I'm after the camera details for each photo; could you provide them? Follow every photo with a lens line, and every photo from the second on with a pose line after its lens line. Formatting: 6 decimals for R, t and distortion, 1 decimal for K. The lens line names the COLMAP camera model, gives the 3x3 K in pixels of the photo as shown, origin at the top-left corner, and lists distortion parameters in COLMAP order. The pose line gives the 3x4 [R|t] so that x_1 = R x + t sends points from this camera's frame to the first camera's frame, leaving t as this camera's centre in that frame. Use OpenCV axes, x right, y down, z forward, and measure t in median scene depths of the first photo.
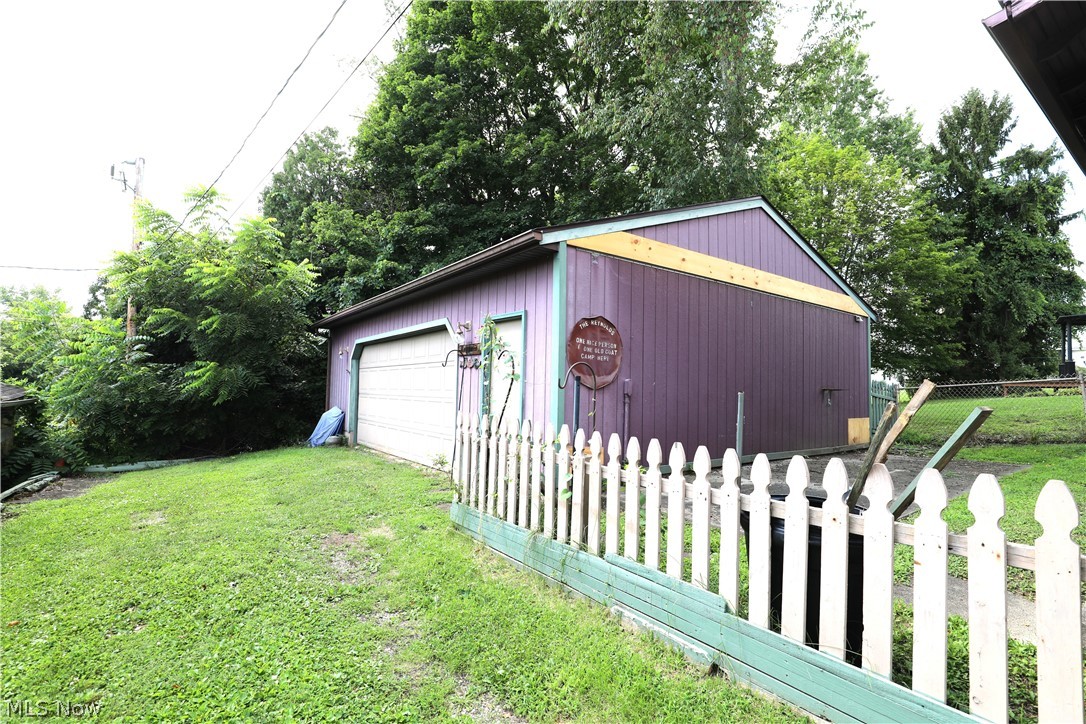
lens RADIAL K [[509.0, 0, 543.0], [0, 509.0, 362.0], [0, 0, 1]] dist [-0.000386, -0.000039]
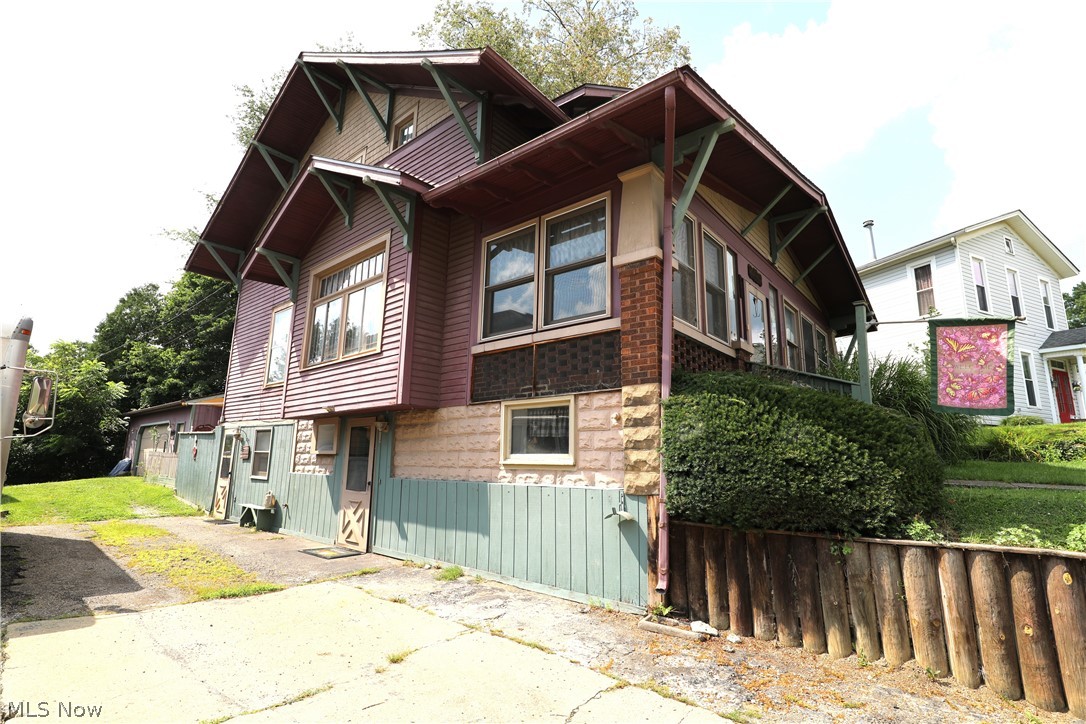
lens RADIAL K [[509.0, 0, 543.0], [0, 509.0, 362.0], [0, 0, 1]] dist [-0.000386, -0.000039]
pose [[0.969046, 0.040954, 0.243460, 0.589748], [-0.006211, 0.989877, -0.141791, -0.009274], [-0.246803, 0.135890, 0.959491, -1.215388]]
